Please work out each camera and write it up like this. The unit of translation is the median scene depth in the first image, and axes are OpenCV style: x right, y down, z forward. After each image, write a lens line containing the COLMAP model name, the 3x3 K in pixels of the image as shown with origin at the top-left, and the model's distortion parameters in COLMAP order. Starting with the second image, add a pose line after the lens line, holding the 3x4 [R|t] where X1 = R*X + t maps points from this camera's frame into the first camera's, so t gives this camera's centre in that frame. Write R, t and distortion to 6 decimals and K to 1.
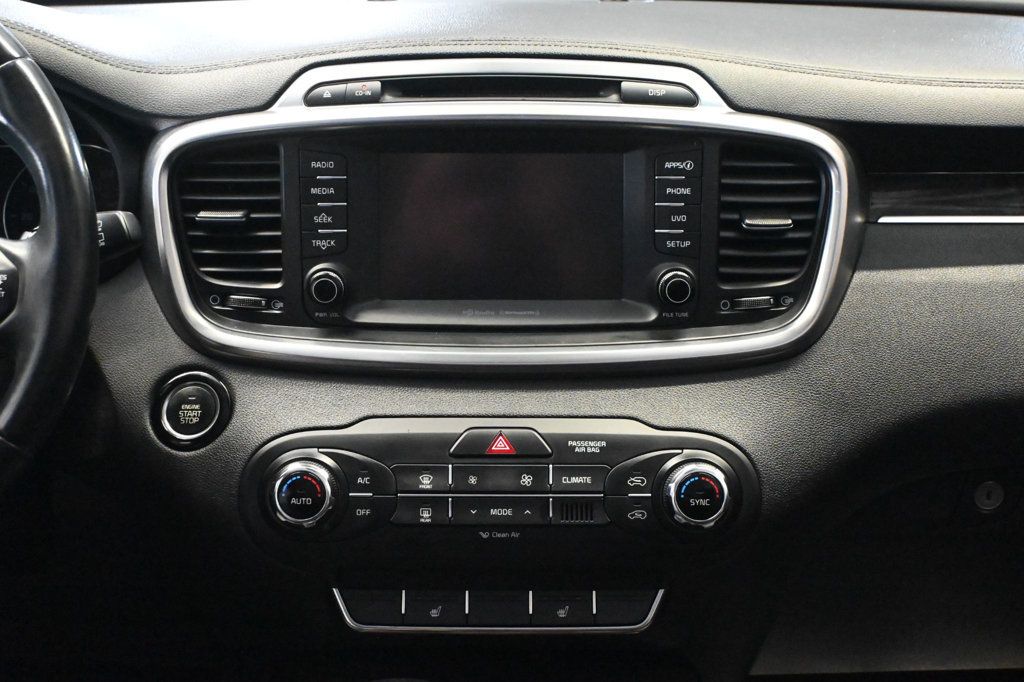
lens RADIAL K [[1656.3, 0, 513.4], [0, 1656.3, 333.2], [0, 0, 1]] dist [-0.089955, 0.000000]
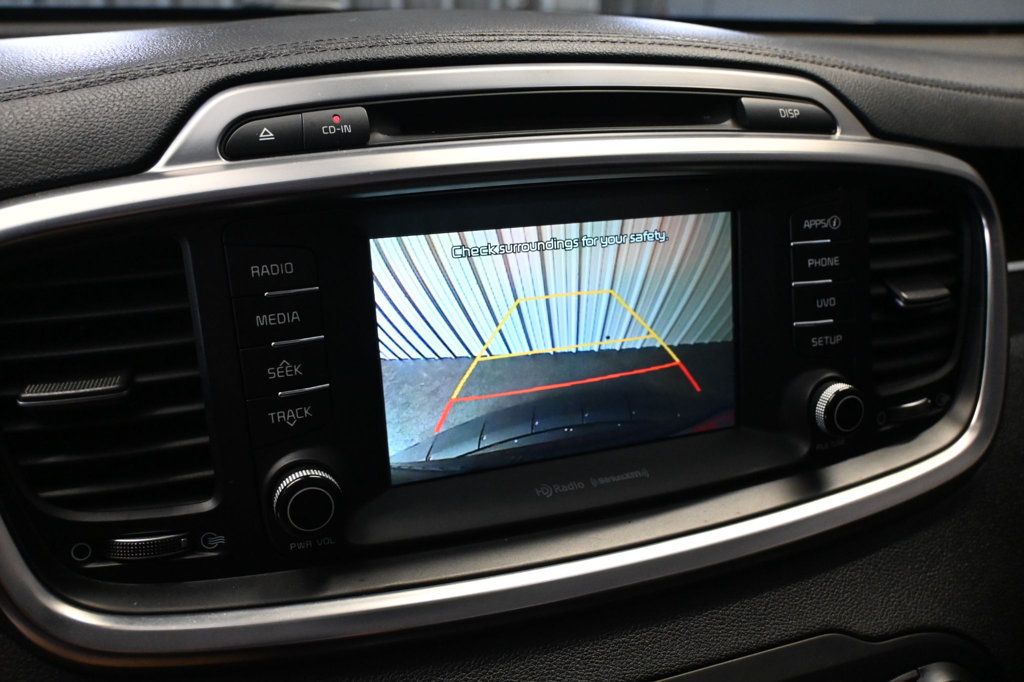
lens RADIAL K [[883.1, 0, 514.5], [0, 883.1, 341.7], [0, 0, 1]] dist [-0.015481, -0.016889]
pose [[0.940687, -0.113206, 0.319832, -0.134732], [0.096528, 0.993033, 0.067582, -0.090110], [-0.325254, -0.032701, 0.945061, 0.704181]]
